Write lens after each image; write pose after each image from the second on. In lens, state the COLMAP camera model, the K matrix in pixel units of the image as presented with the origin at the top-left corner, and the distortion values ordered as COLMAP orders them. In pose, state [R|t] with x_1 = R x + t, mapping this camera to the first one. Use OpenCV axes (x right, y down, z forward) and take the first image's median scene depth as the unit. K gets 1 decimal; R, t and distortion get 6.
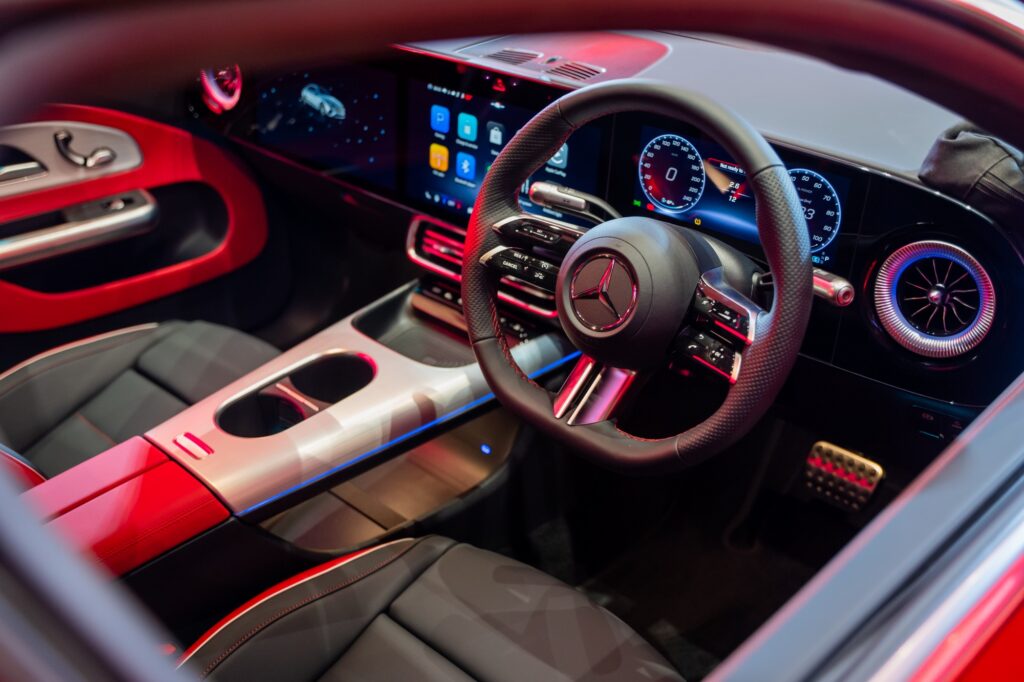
lens RADIAL K [[1061.0, 0, 504.9], [0, 1061.0, 348.5], [0, 0, 1]] dist [0.001704, 0.000000]
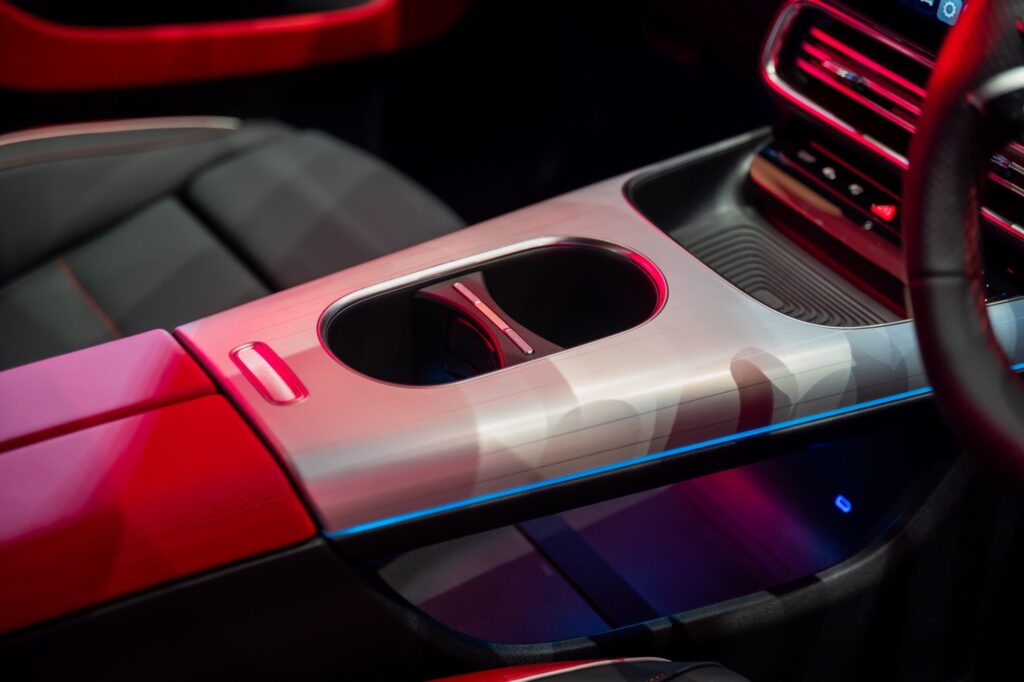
lens RADIAL K [[1841.4, 0, 502.7], [0, 1841.4, 344.2], [0, 0, 1]] dist [0.257994, 0.000000]
pose [[0.966943, 0.205435, -0.151056, -0.060942], [-0.199491, 0.978429, 0.053667, 0.011726], [0.158822, -0.021758, 0.987067, 0.172331]]
